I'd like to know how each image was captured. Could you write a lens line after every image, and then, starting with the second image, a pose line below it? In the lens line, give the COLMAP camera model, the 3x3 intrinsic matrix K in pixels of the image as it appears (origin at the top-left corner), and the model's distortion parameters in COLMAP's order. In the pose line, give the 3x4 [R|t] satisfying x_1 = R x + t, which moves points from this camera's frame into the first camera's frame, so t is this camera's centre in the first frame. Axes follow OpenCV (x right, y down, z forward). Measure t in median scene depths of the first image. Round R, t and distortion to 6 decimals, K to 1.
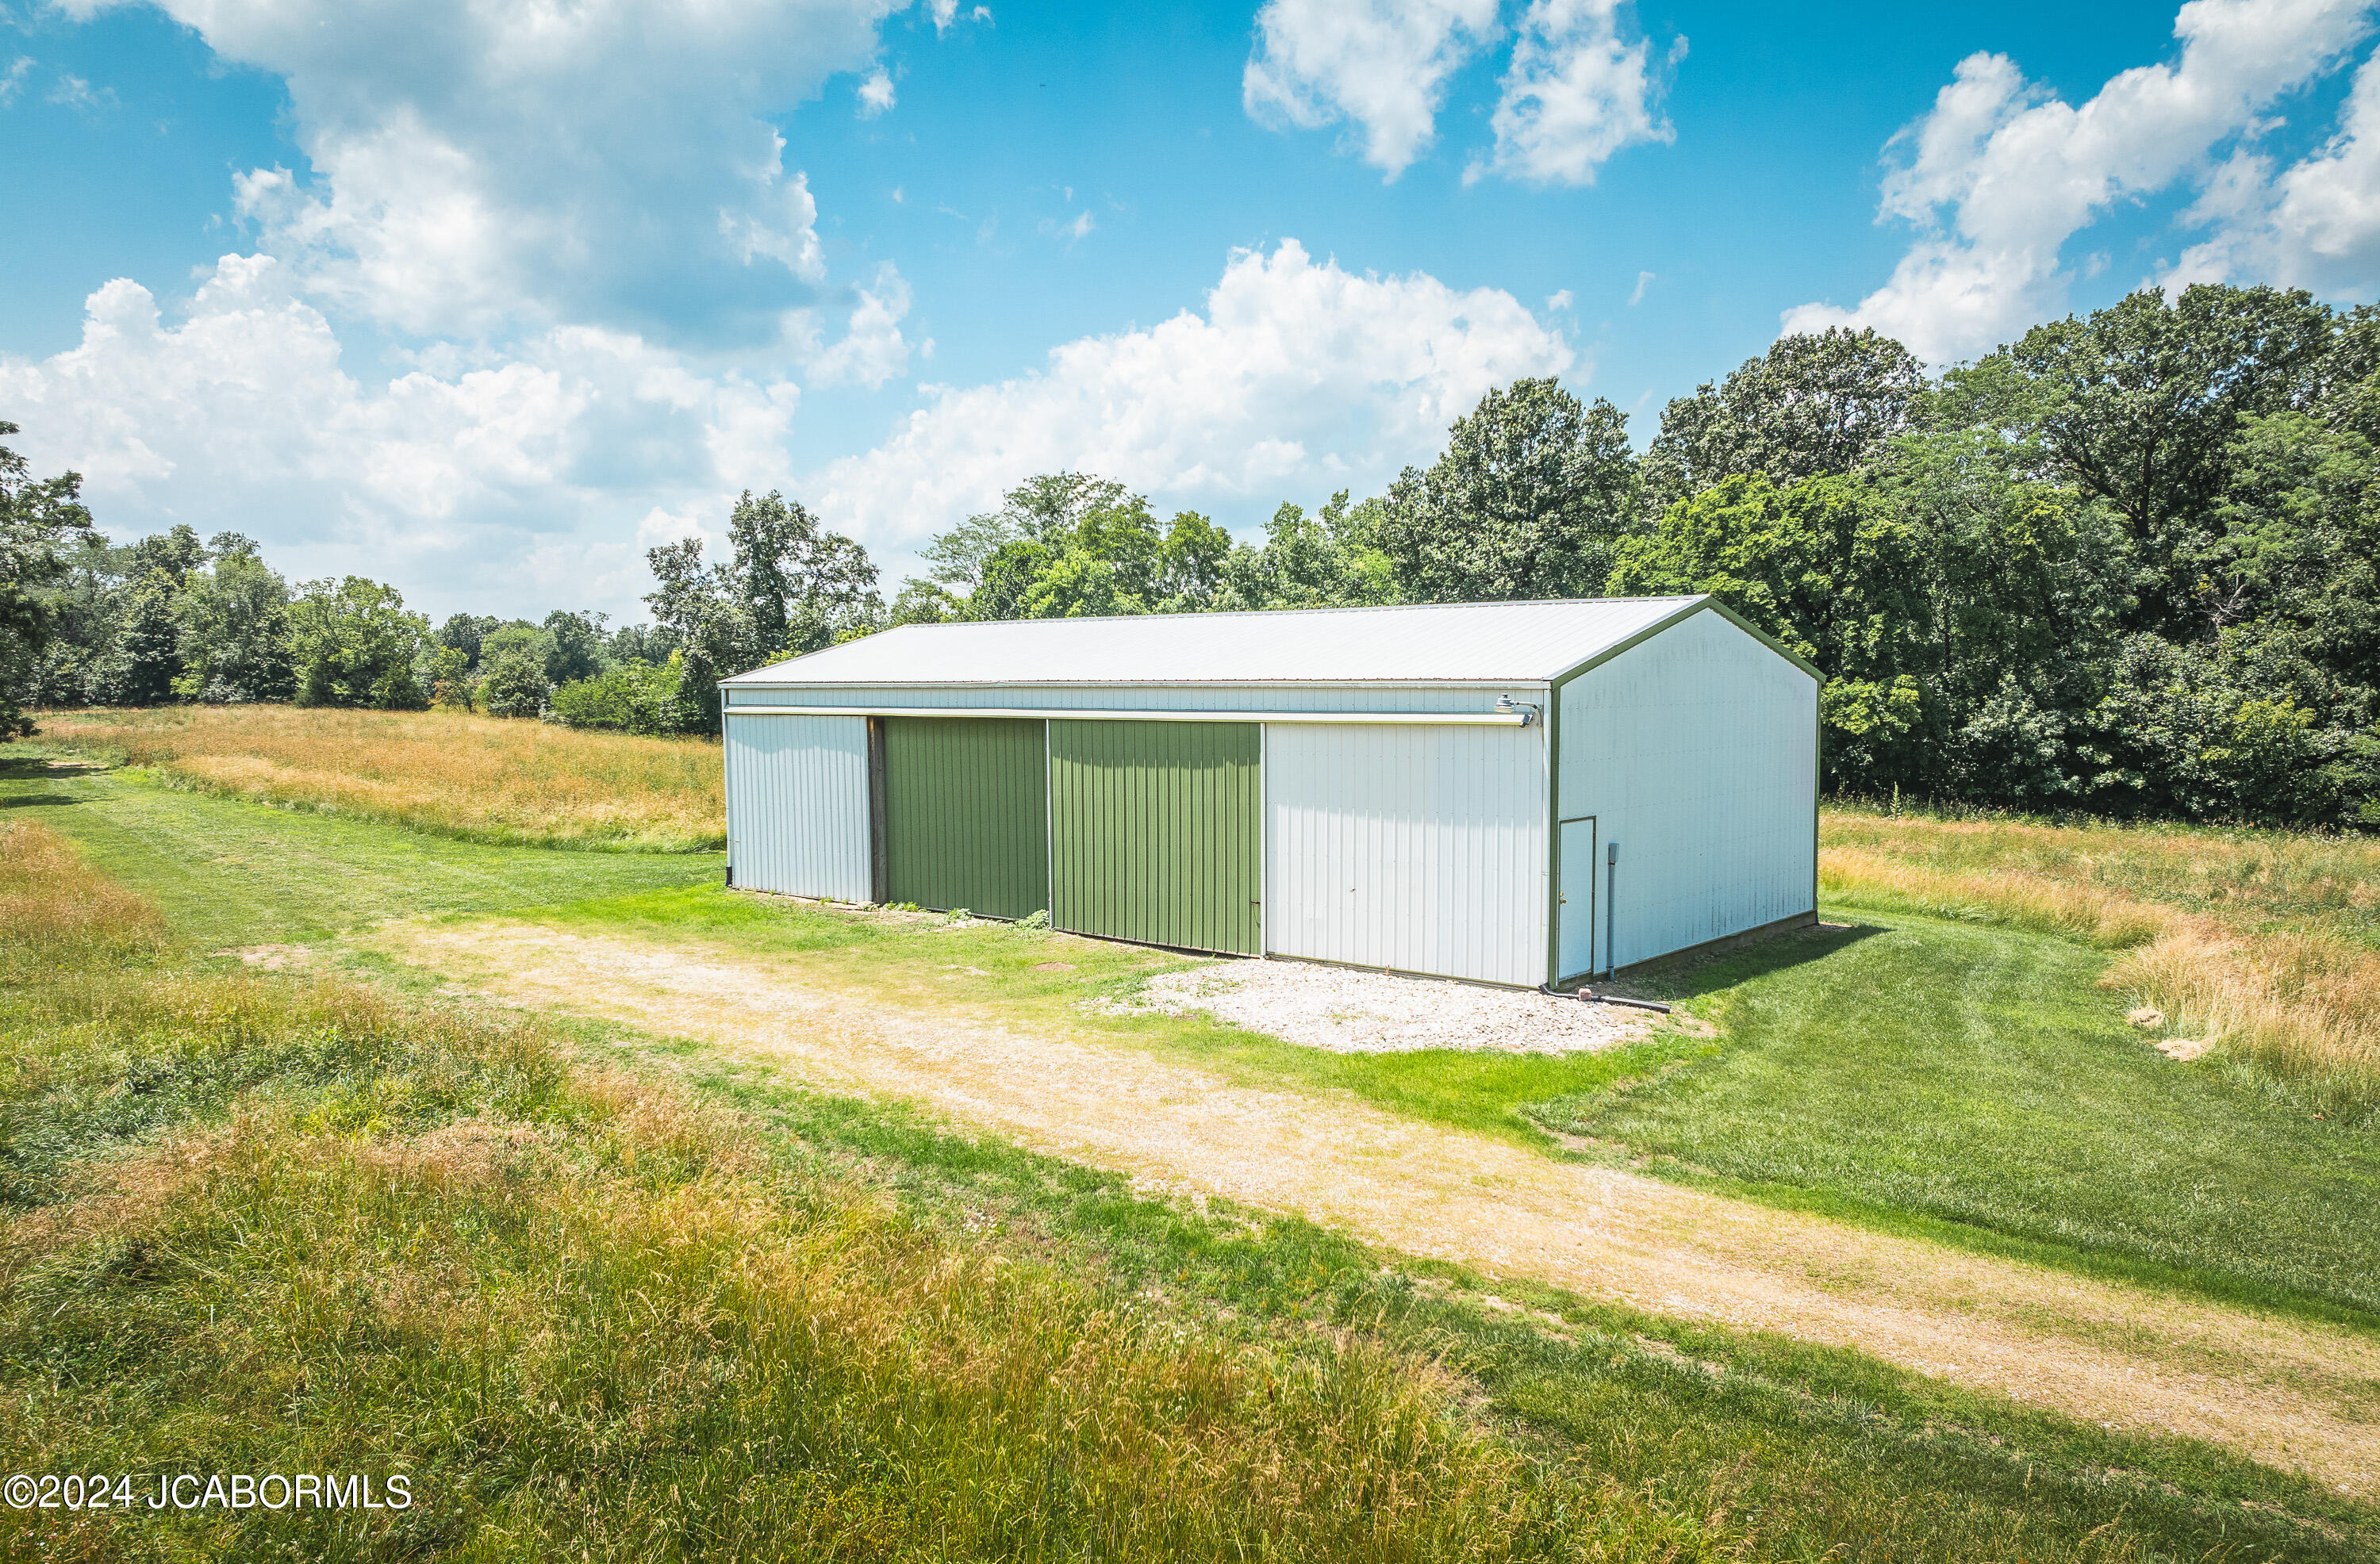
lens RADIAL K [[1649.4, 0, 1190.5], [0, 1649.4, 783.3], [0, 0, 1]] dist [-0.031306, -0.001129]
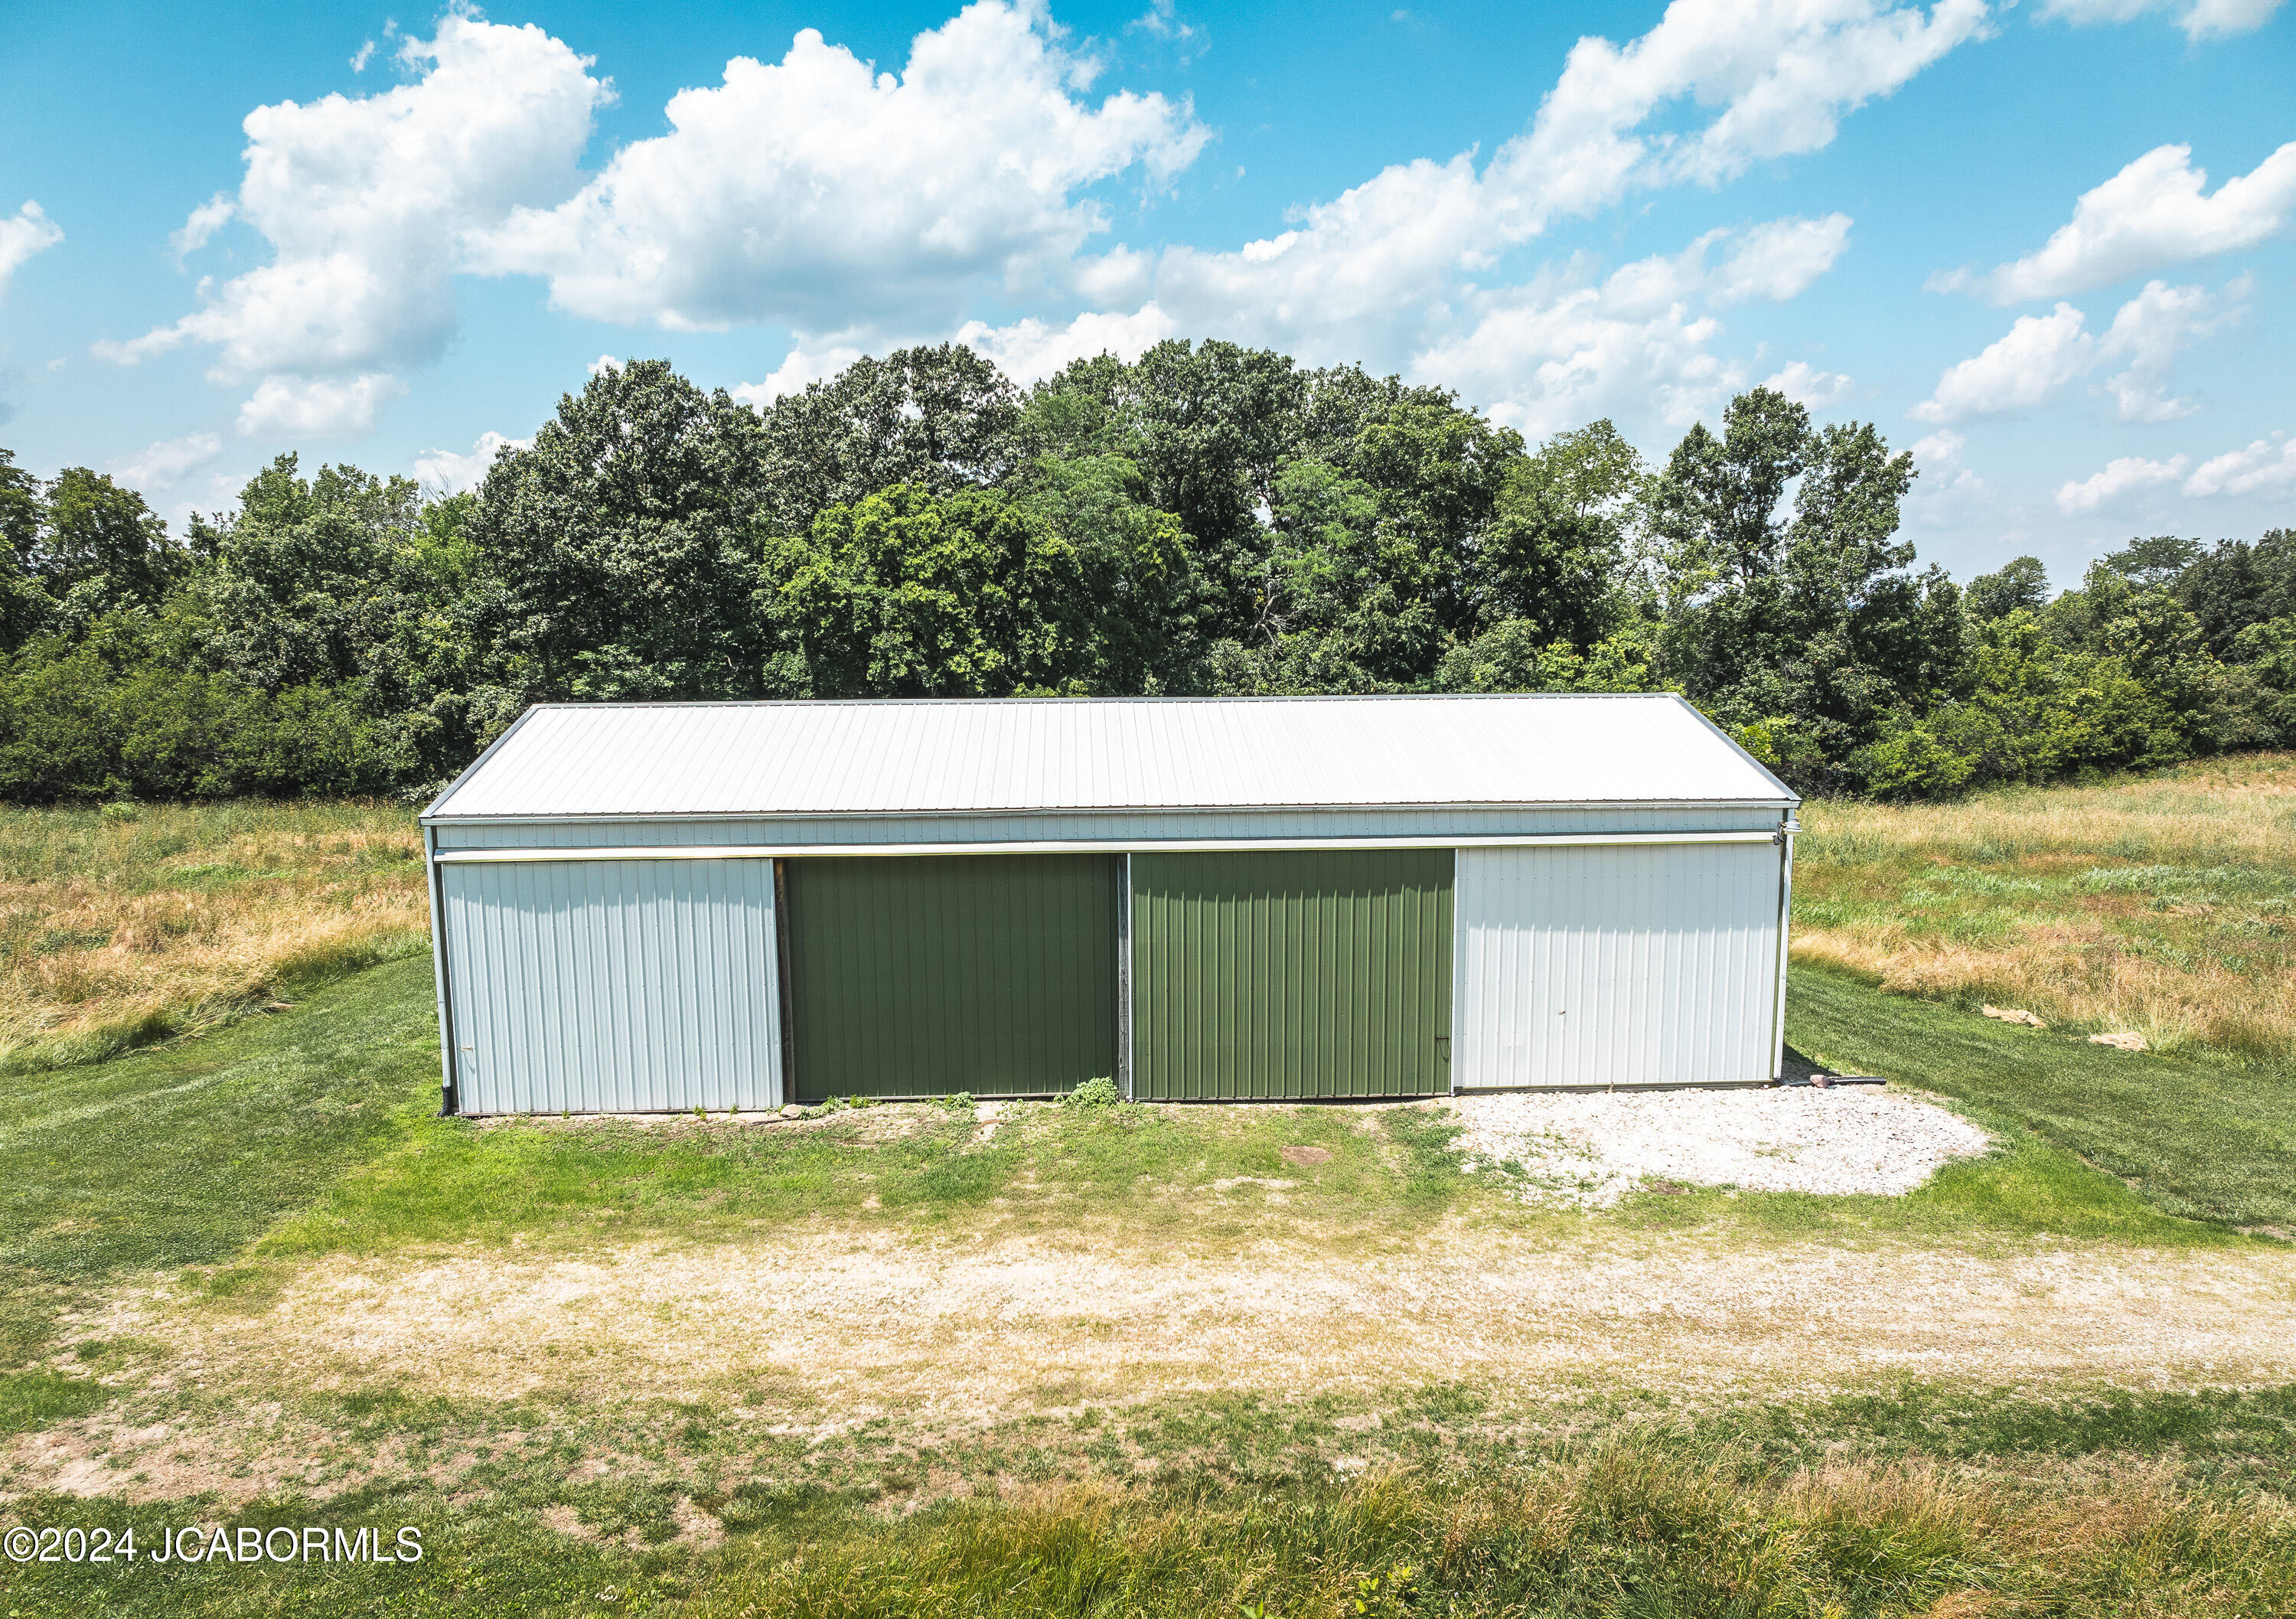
lens RADIAL K [[1605.5, 0, 1106.3], [0, 1605.5, 825.9], [0, 0, 1]] dist [-0.035290, -0.004057]
pose [[0.736731, -0.089769, 0.670201, -0.305880], [0.049732, 0.995658, 0.078692, -0.056318], [-0.674355, -0.024645, 0.737996, 0.200105]]
